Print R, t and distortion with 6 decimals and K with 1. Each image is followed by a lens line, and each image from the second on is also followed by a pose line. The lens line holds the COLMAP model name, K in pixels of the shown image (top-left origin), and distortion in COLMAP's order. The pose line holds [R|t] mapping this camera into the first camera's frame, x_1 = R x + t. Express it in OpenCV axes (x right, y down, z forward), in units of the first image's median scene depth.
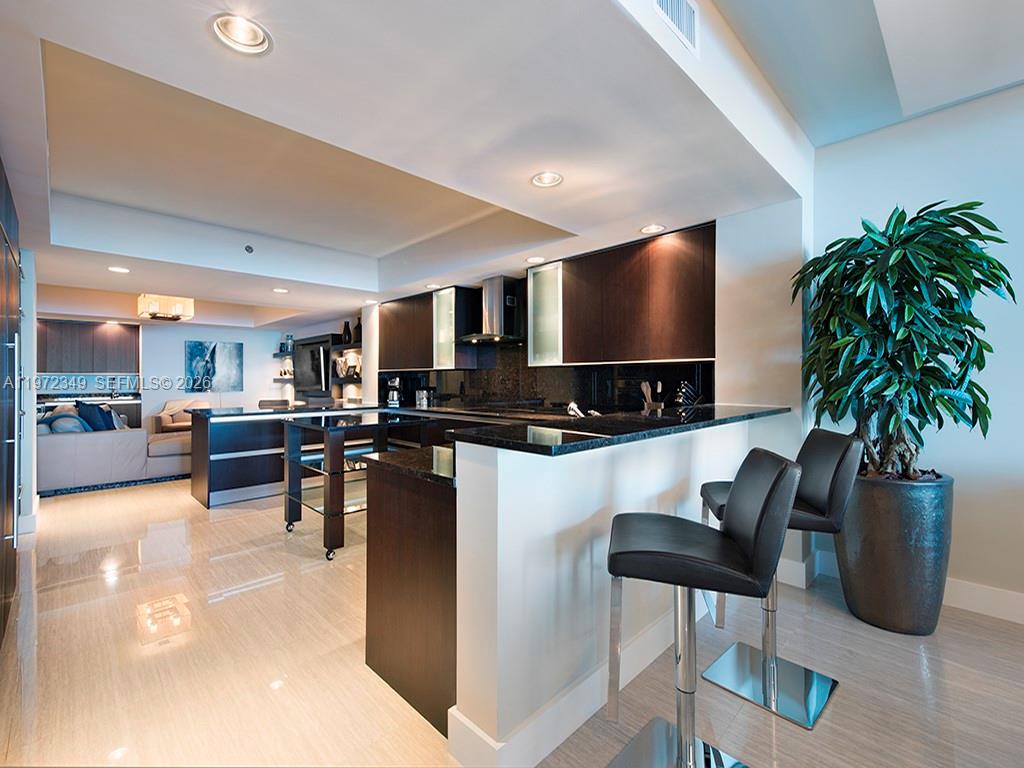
lens RADIAL K [[411.3, 0, 510.4], [0, 411.3, 381.0], [0, 0, 1]] dist [0.002610, -0.000922]
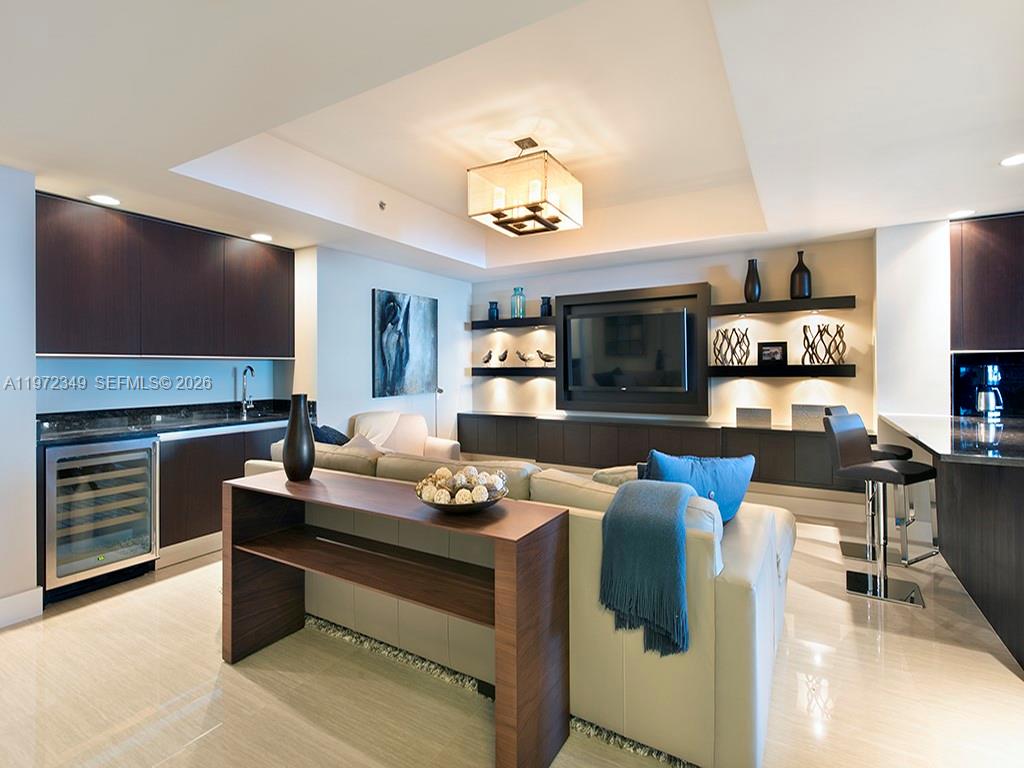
lens RADIAL K [[504.1, 0, 516.8], [0, 504.1, 381.9], [0, 0, 1]] dist [0.003194, 0.000118]
pose [[0.978670, -0.005007, 0.205380, -0.724167], [0.001408, 0.999843, 0.017665, 0.000147], [-0.205436, -0.016999, 0.978523, 0.377482]]
